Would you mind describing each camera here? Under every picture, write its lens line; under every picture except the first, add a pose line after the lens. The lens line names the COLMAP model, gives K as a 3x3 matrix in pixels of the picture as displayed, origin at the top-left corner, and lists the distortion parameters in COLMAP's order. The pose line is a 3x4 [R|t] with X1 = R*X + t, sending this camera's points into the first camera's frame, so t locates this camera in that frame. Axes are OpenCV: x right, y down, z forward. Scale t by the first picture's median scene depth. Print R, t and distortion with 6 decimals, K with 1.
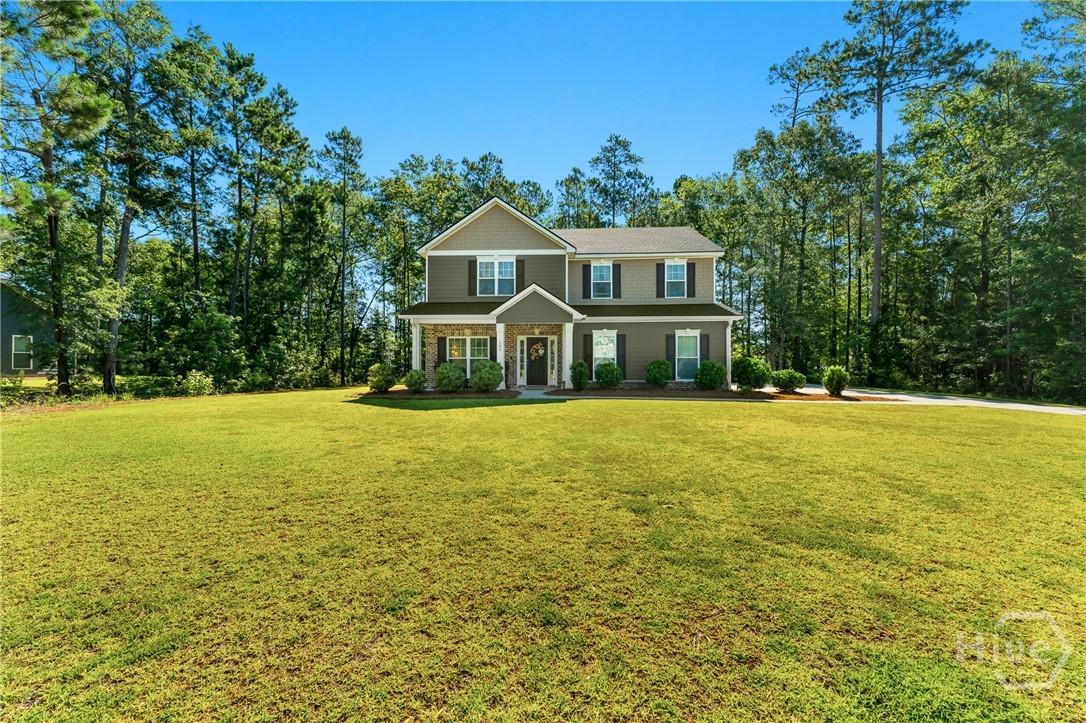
lens RADIAL K [[475.8, 0, 543.0], [0, 475.8, 361.5], [0, 0, 1]] dist [0.003781, 0.000165]
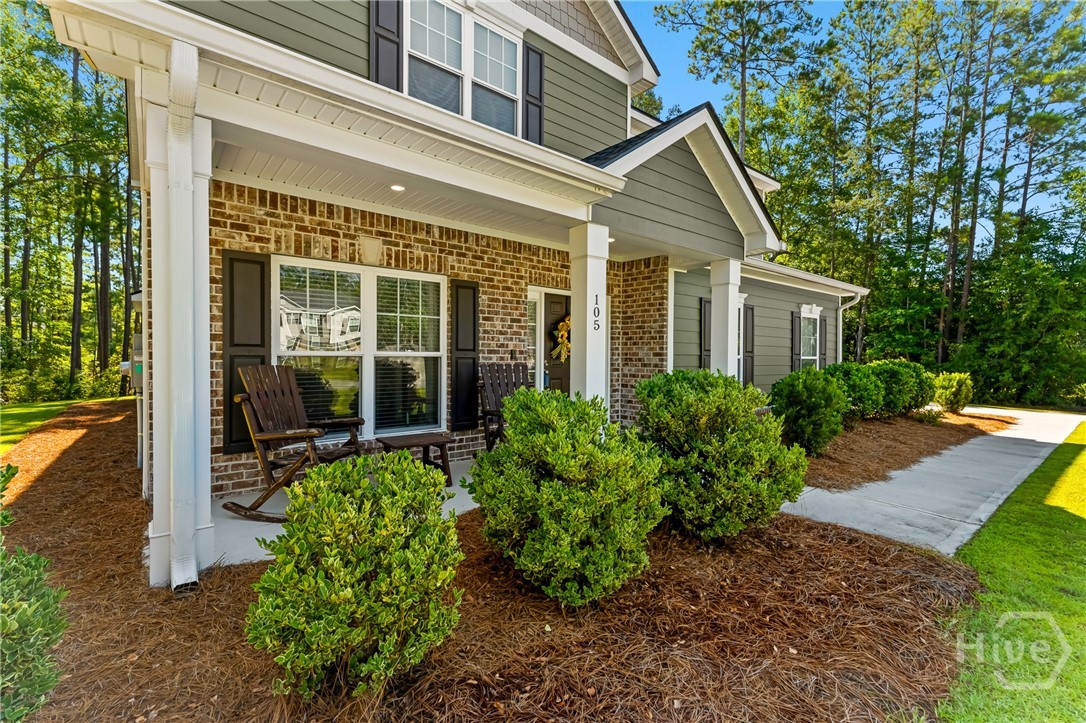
lens RADIAL K [[475.8, 0, 543.0], [0, 475.8, 361.5], [0, 0, 1]] dist [0.003781, 0.000165]
pose [[0.733101, -0.003069, 0.680113, -0.261905], [-0.016066, 0.999633, 0.021828, -0.010002], [-0.679930, -0.026928, 0.732783, 0.755962]]
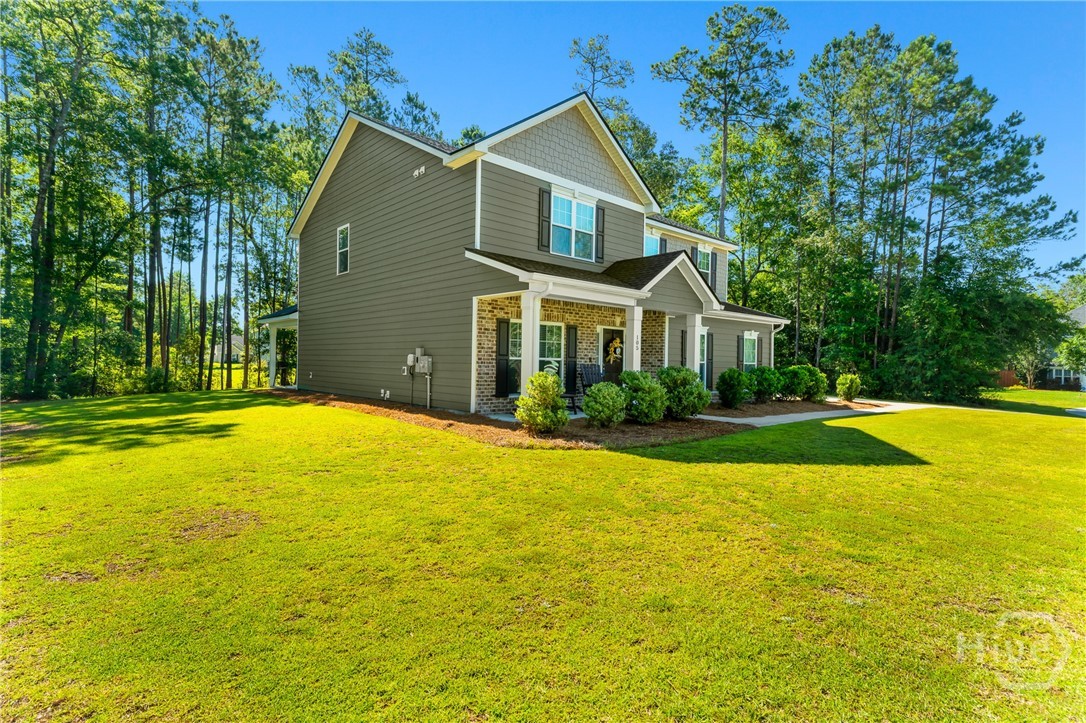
lens RADIAL K [[540.1, 0, 543.0], [0, 540.1, 361.5], [0, 0, 1]] dist [0.030486, 0.000095]
pose [[0.697585, 0.011511, 0.716410, -0.623251], [-0.027222, 0.999575, 0.010445, -0.010806], [-0.715985, -0.026788, 0.697601, 0.540641]]
